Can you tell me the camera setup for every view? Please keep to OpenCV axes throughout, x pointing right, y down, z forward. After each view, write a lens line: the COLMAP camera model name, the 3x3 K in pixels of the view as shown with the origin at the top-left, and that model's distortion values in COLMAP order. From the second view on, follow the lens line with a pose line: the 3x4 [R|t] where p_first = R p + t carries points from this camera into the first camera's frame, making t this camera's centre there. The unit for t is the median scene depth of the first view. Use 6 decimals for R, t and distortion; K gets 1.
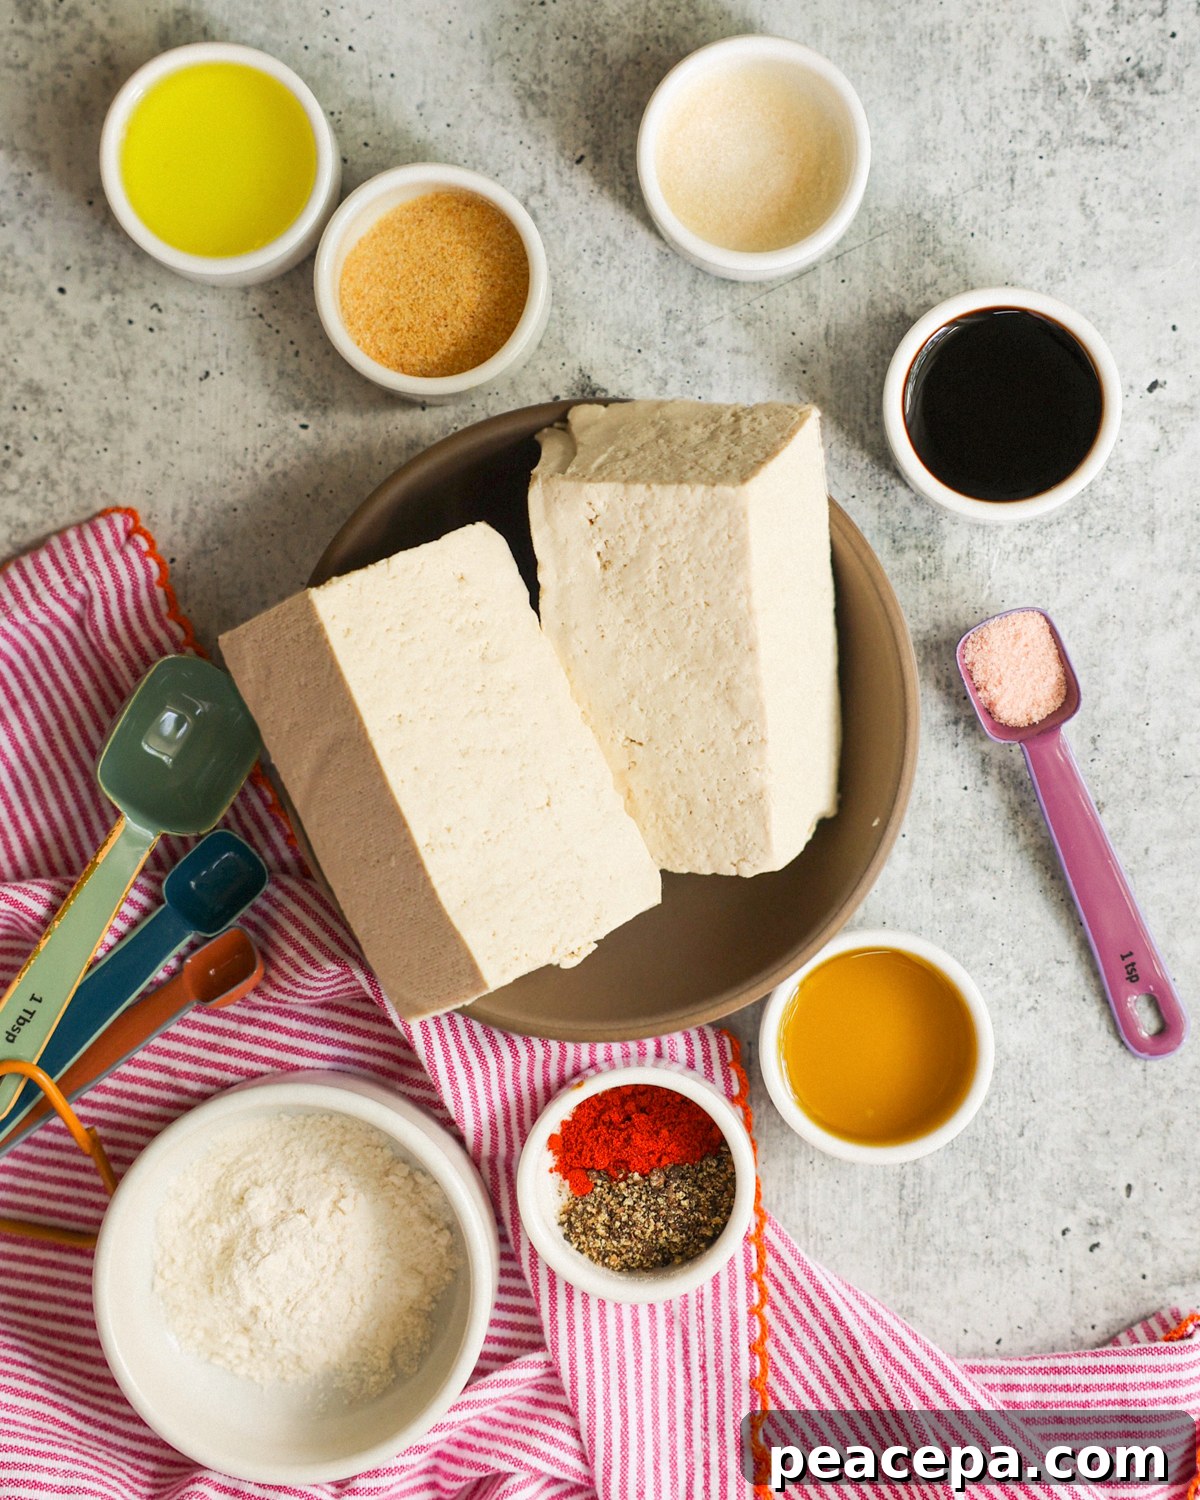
lens RADIAL K [[1817.8, 0, 597.6], [0, 1817.8, 751.0], [0, 0, 1]] dist [0.000104, 0.000000]
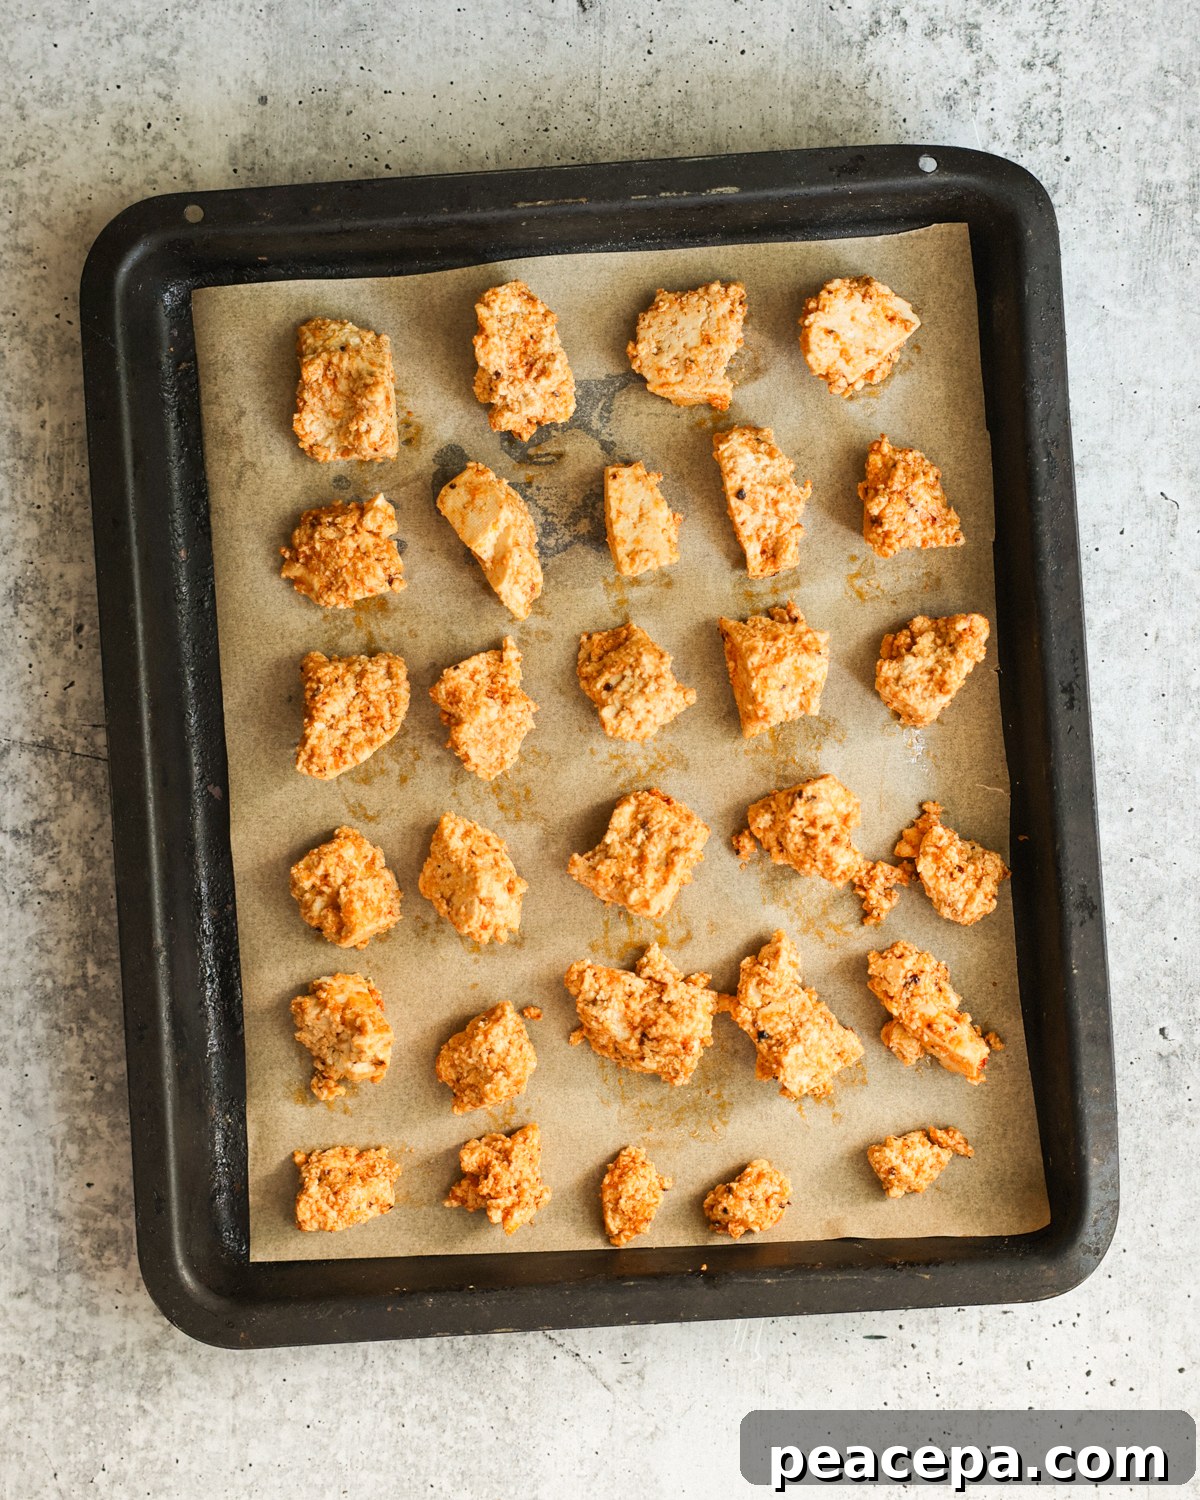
lens RADIAL K [[1817.8, 0, 599.7], [0, 1817.8, 750.4], [0, 0, 1]] dist [0.000104, 0.000000]
pose [[0.999992, 0.003968, -0.000725, 0.007678], [-0.003968, 0.999992, 0.000283, 0.000848], [0.000726, -0.000280, 1.000000, -0.208327]]
